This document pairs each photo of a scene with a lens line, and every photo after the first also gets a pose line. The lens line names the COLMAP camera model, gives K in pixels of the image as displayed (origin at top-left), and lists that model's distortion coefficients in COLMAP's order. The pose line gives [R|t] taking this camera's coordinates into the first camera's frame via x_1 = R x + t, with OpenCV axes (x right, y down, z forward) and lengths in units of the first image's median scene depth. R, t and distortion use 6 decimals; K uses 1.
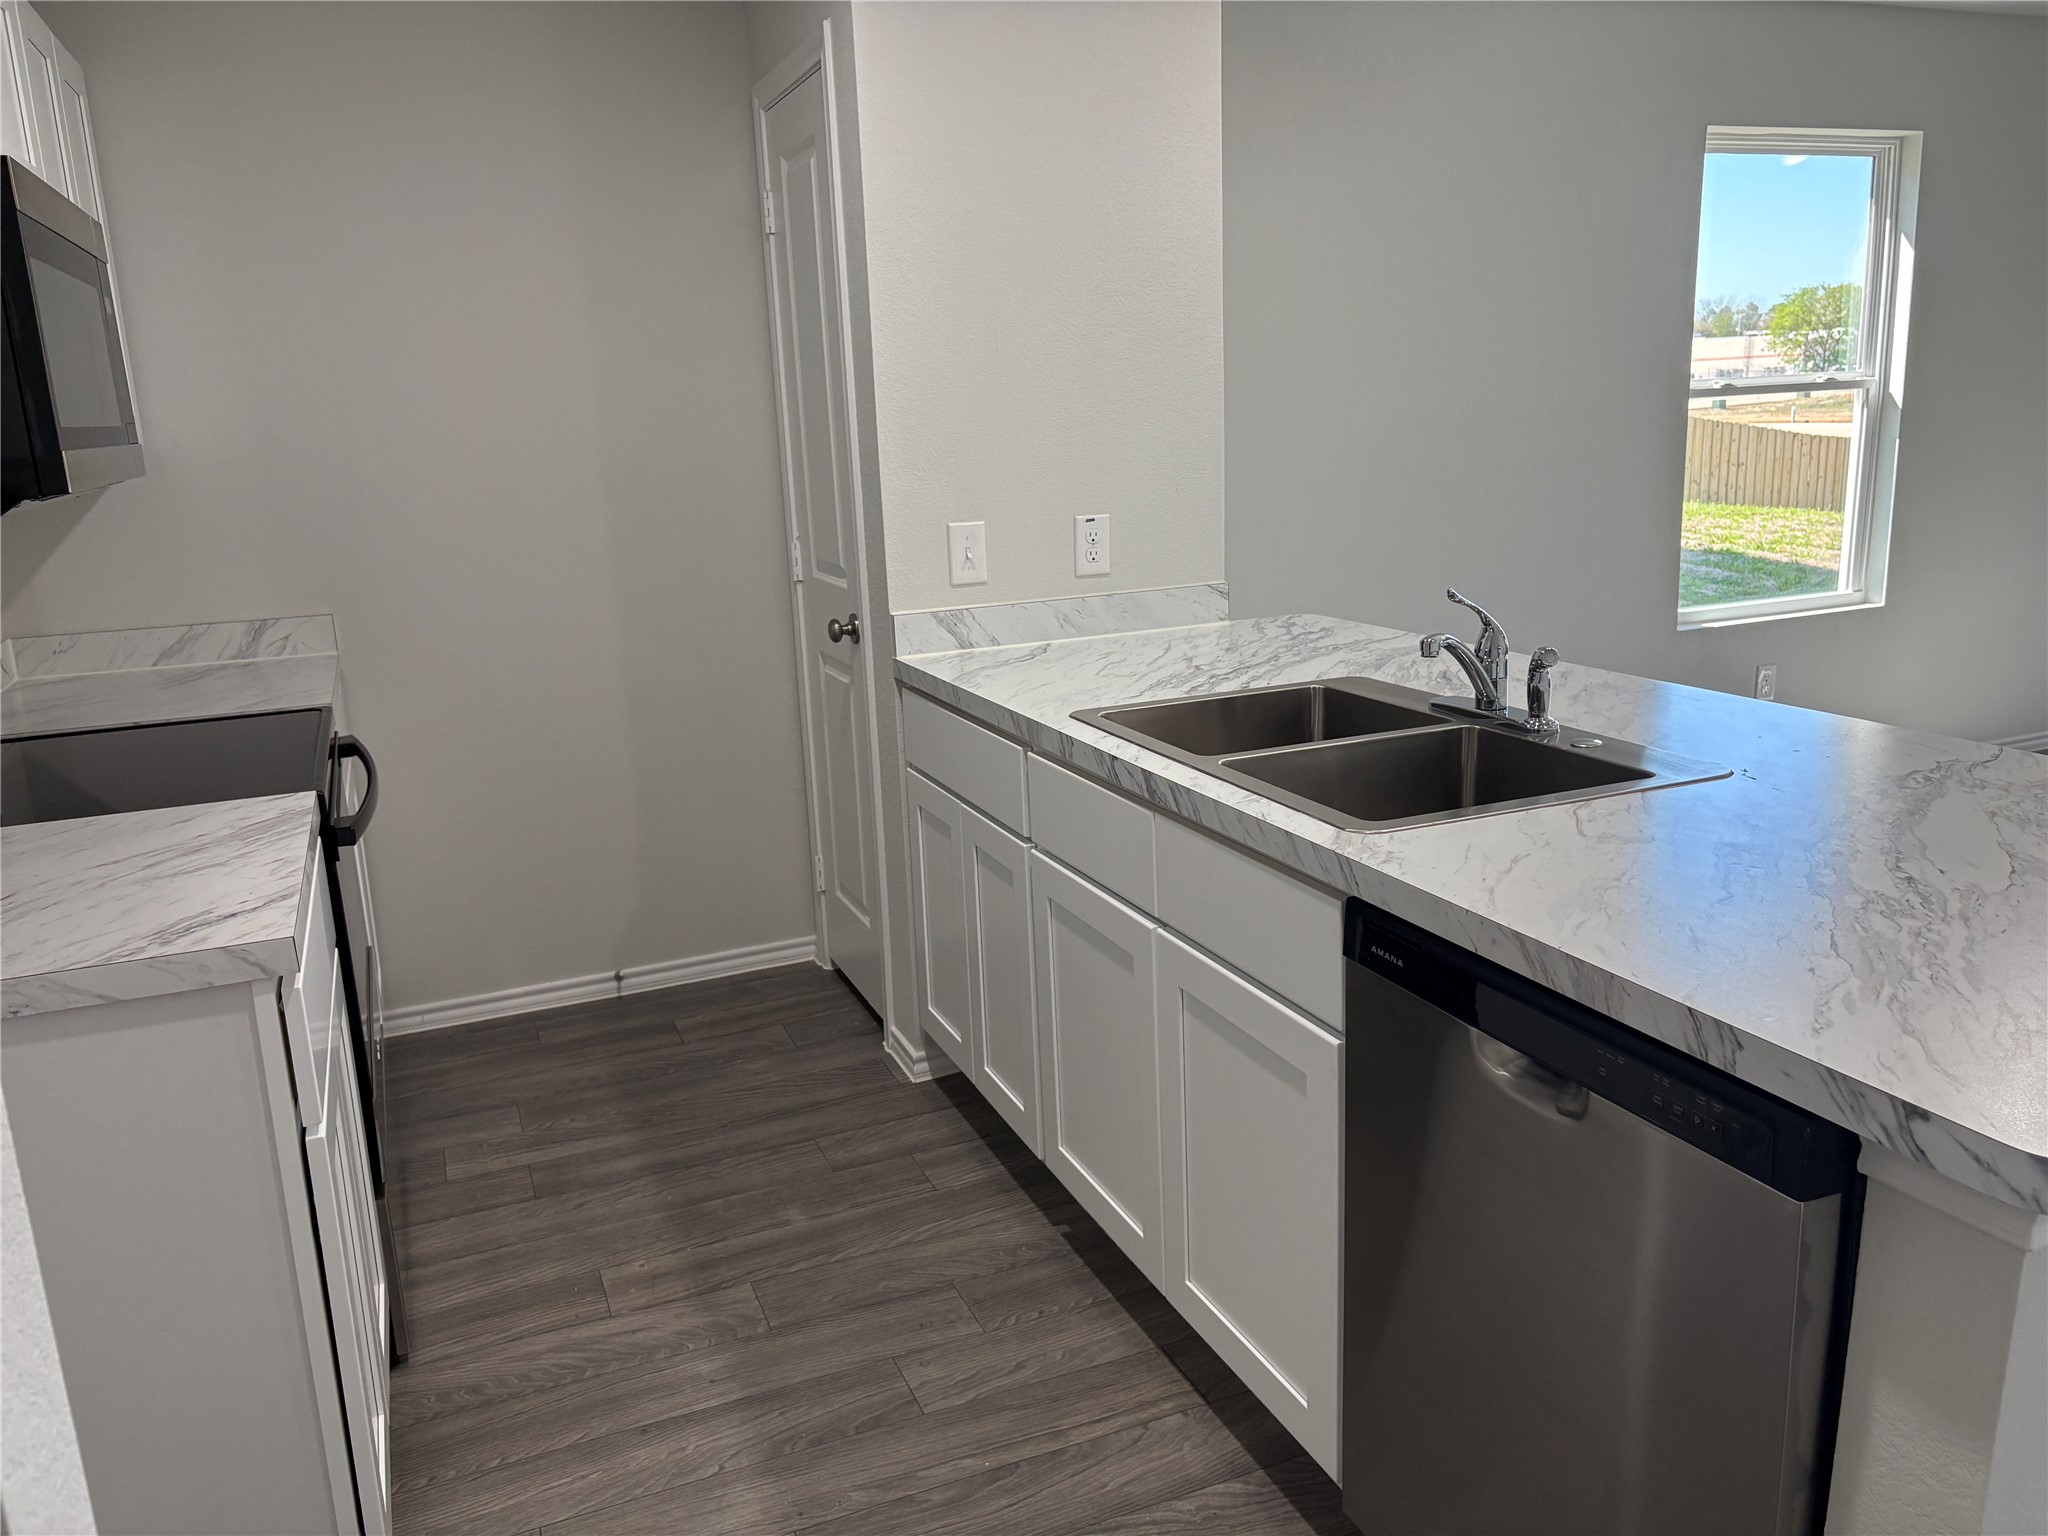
lens RADIAL K [[1578.7, 0, 995.1], [0, 1578.7, 763.6], [0, 0, 1]] dist [0.055148, -0.086264]
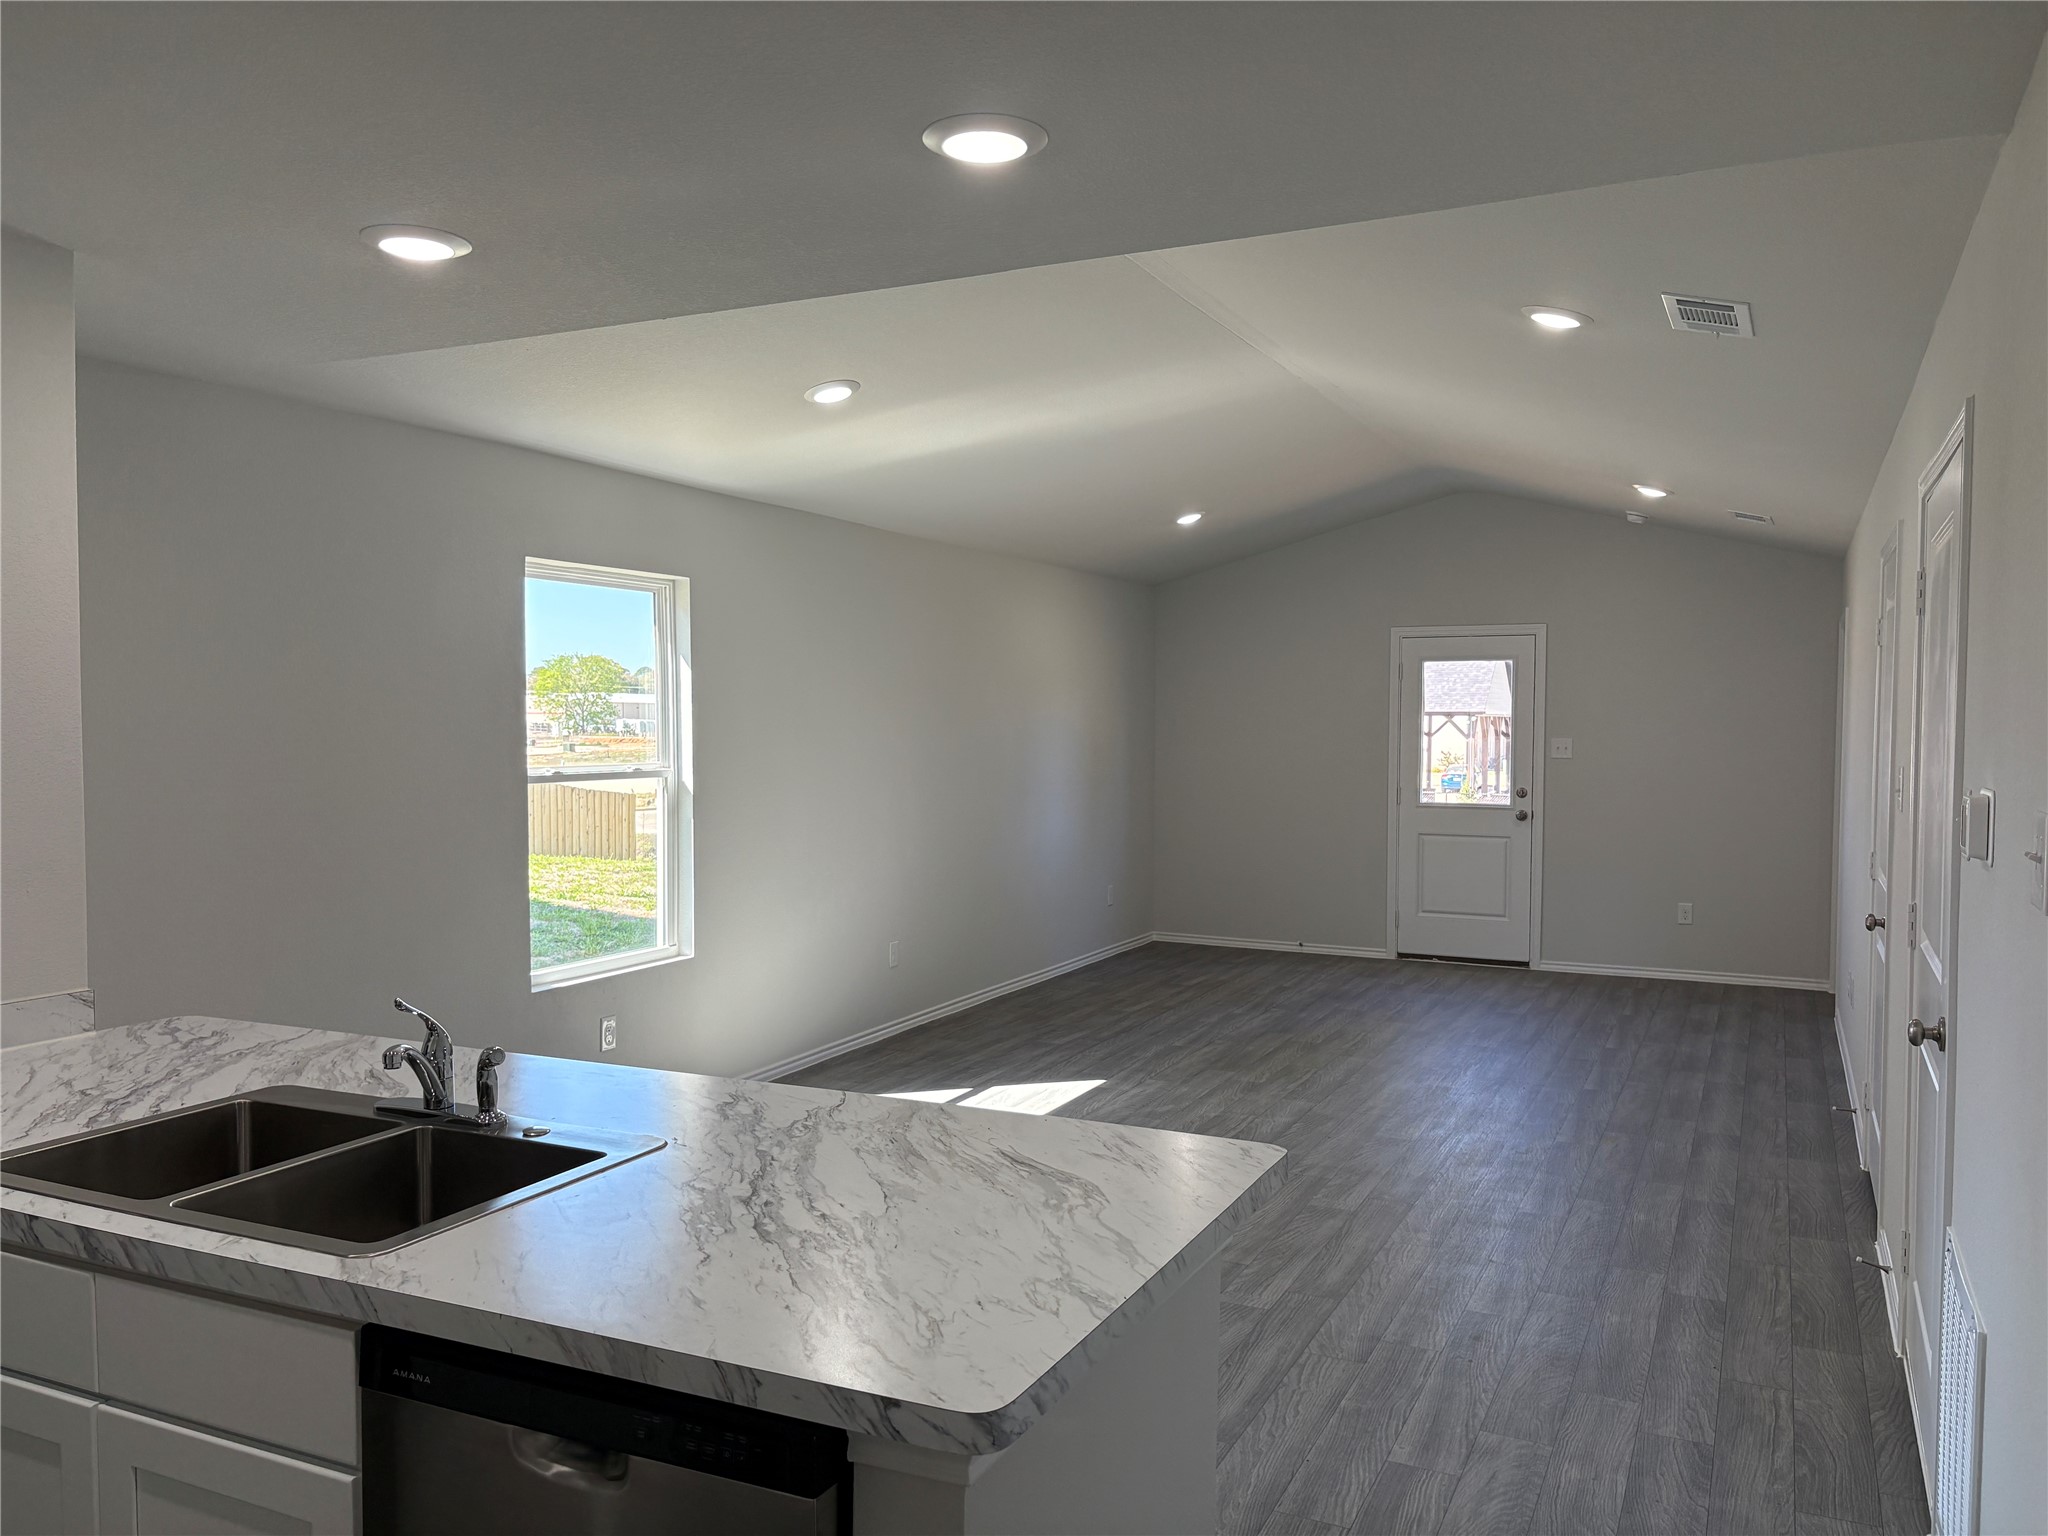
lens RADIAL K [[1555.1, 0, 1025.7], [0, 1555.1, 729.6], [0, 0, 1]] dist [0.058467, -0.056614]
pose [[0.734168, 0.036445, 0.677989, -0.132933], [0.122732, 0.974985, -0.185312, -0.039917], [-0.667783, 0.219261, 0.711330, -0.085019]]
